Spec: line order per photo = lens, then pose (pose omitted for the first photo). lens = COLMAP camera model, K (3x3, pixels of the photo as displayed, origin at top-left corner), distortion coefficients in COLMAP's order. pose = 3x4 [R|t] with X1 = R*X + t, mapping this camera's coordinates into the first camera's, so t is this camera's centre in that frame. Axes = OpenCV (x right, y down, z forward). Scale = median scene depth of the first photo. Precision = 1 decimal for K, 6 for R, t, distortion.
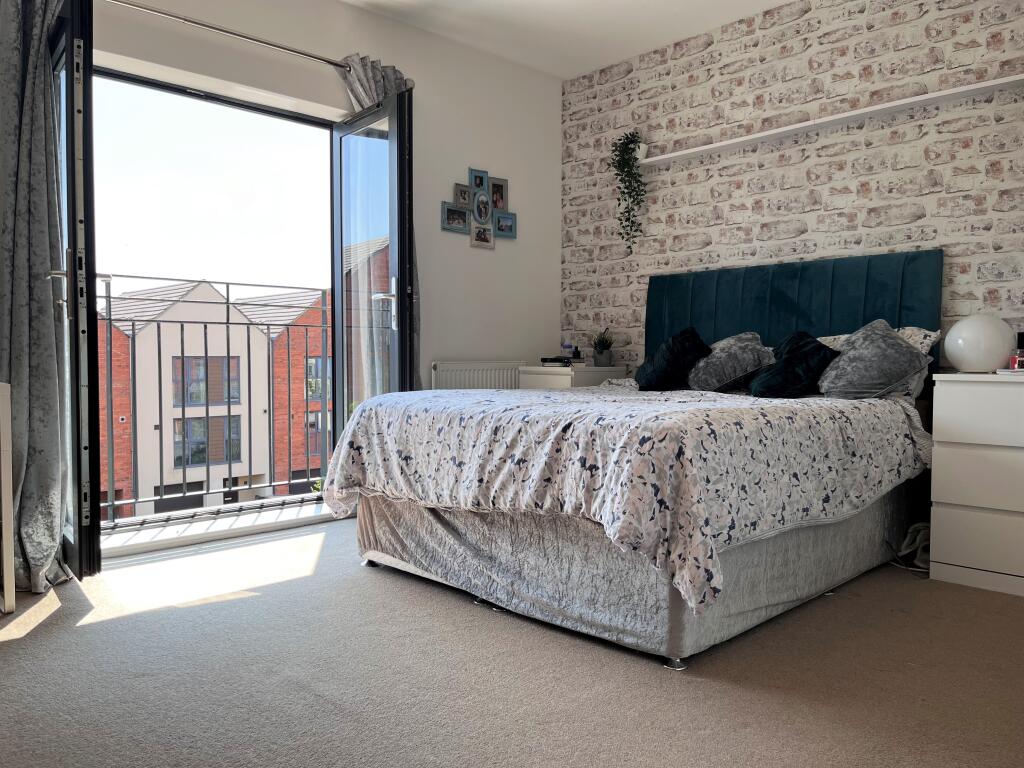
lens RADIAL K [[786.8, 0, 510.5], [0, 786.8, 395.8], [0, 0, 1]] dist [0.010688, 0.004551]
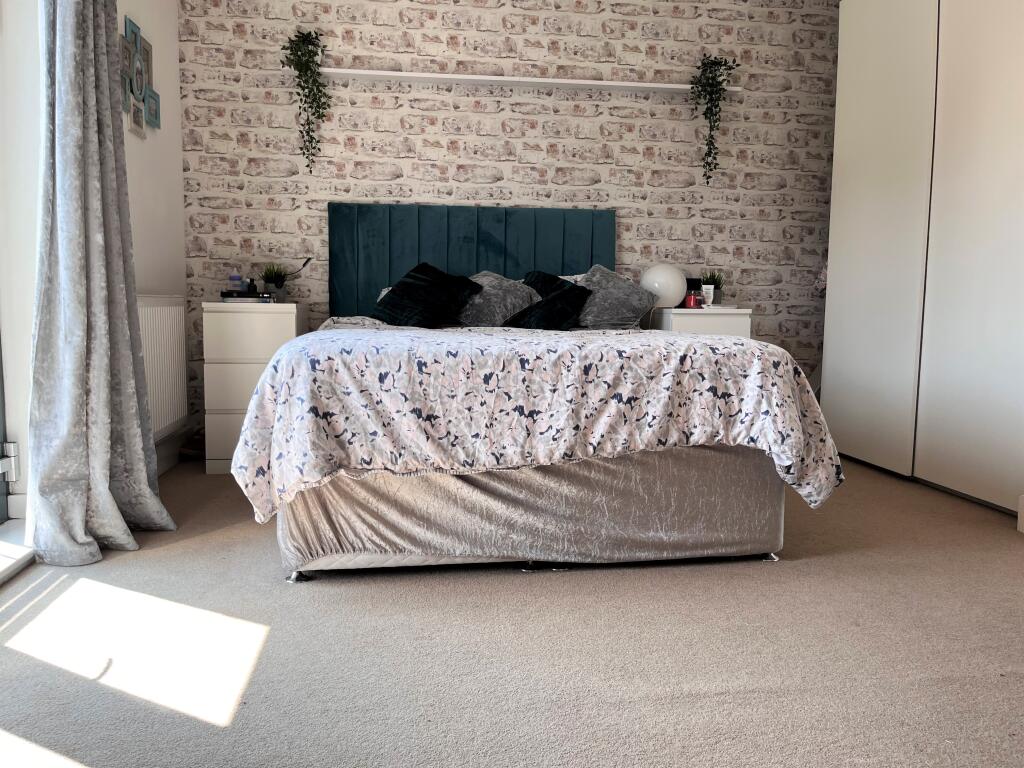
lens RADIAL K [[655.6, 0, 512.0], [0, 655.6, 426.5], [0, 0, 1]] dist [0.084288, -0.130626]
pose [[0.597515, -0.147267, 0.788218, -0.554286], [0.030588, 0.986461, 0.161118, -0.012570], [-0.801274, -0.072160, 0.593930, 0.517763]]
